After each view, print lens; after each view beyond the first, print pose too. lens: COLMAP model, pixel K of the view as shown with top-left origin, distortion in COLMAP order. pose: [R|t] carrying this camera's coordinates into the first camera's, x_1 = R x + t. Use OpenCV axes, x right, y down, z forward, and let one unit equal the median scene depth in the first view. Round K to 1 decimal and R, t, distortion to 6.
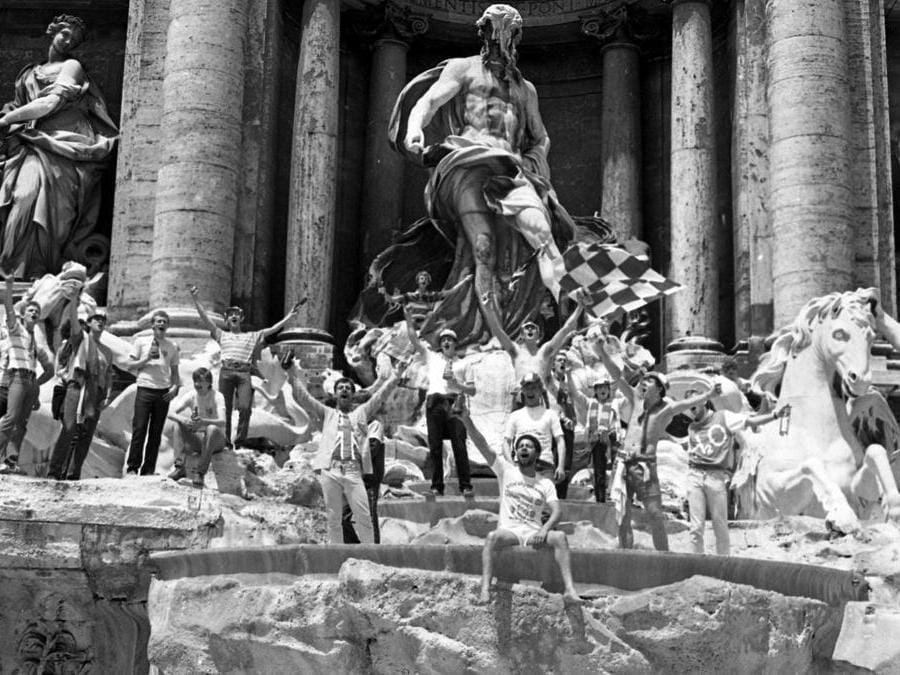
lens RADIAL K [[1585.3, 0, 450.0], [0, 1585.3, 337.5], [0, 0, 1]] dist [0.036525, -0.695356]
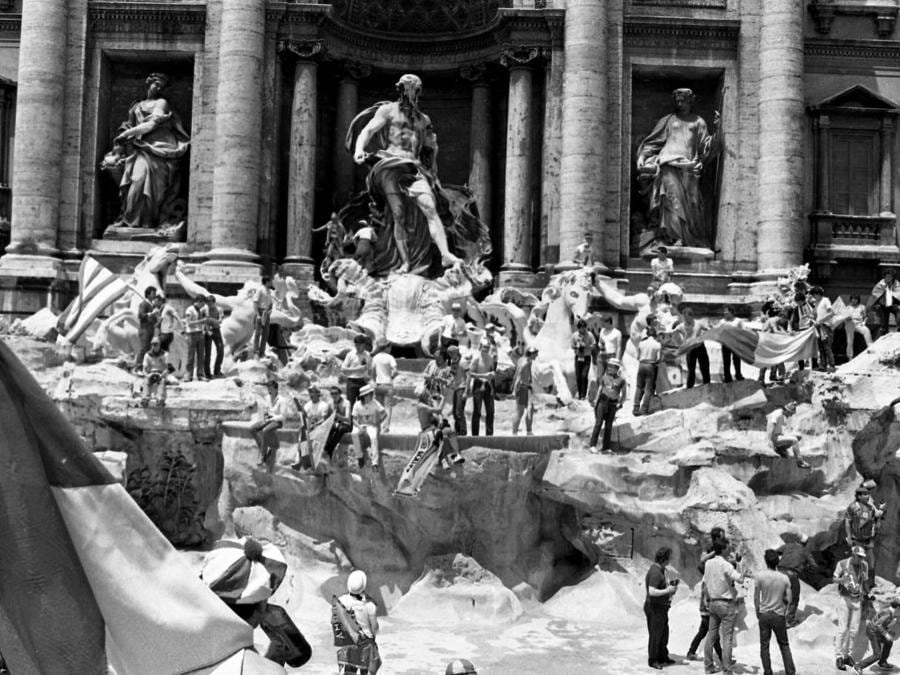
lens RADIAL K [[1185.1, 0, 450.0], [0, 1185.1, 337.5], [0, 0, 1]] dist [0.003878, 0.016990]
pose [[0.999488, 0.011891, 0.029710, 0.041286], [-0.017834, 0.977838, 0.208603, -0.199188], [-0.026571, -0.209026, 0.977549, -0.334941]]
